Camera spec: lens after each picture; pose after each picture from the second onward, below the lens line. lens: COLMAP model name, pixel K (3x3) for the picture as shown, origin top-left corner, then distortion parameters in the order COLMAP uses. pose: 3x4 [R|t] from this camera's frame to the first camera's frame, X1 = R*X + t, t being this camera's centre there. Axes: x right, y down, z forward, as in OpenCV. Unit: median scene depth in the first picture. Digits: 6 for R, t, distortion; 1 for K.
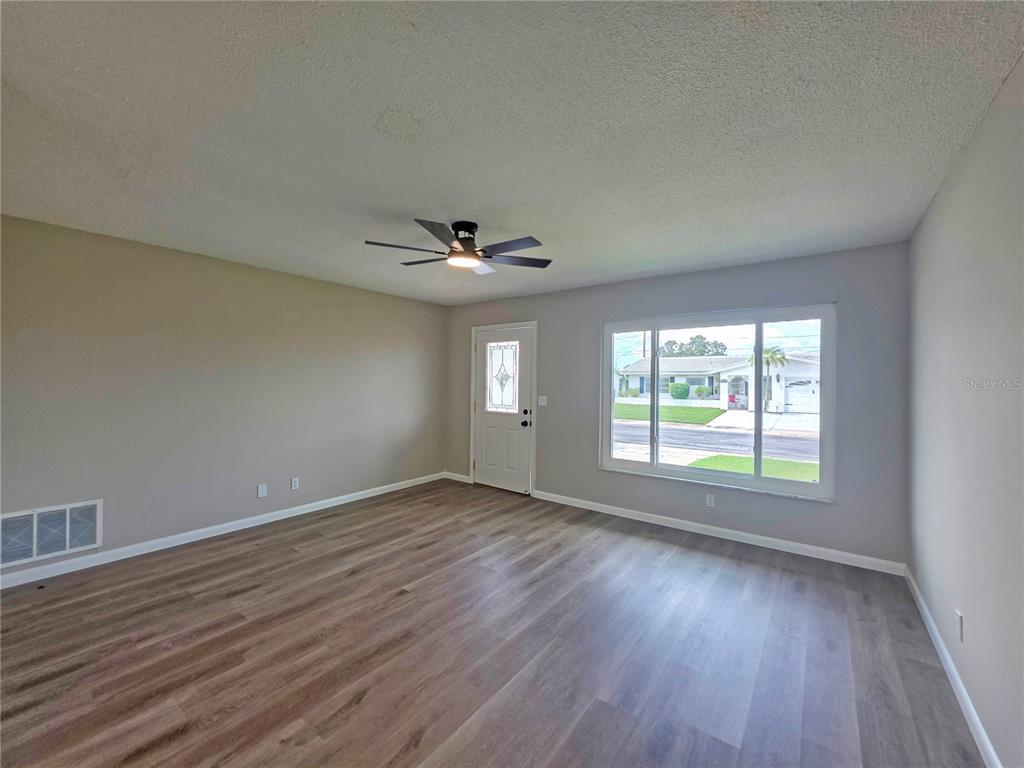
lens RADIAL K [[418.5, 0, 512.0], [0, 418.5, 384.0], [0, 0, 1]] dist [-0.000625, 0.000722]
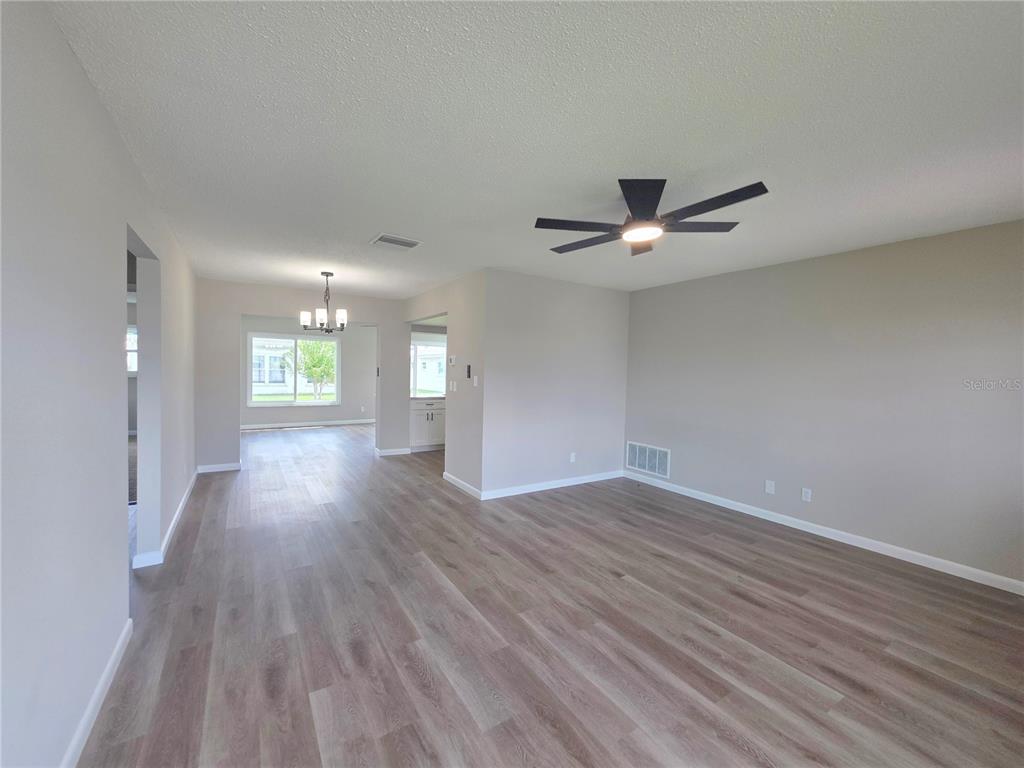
lens RADIAL K [[418.5, 0, 512.0], [0, 418.5, 384.0], [0, 0, 1]] dist [-0.000625, 0.000722]
pose [[-0.354585, 0.016968, -0.934870, 0.705610], [-0.031178, 0.999065, 0.029958, -0.007359], [0.934504, 0.039770, -0.353724, 0.952745]]
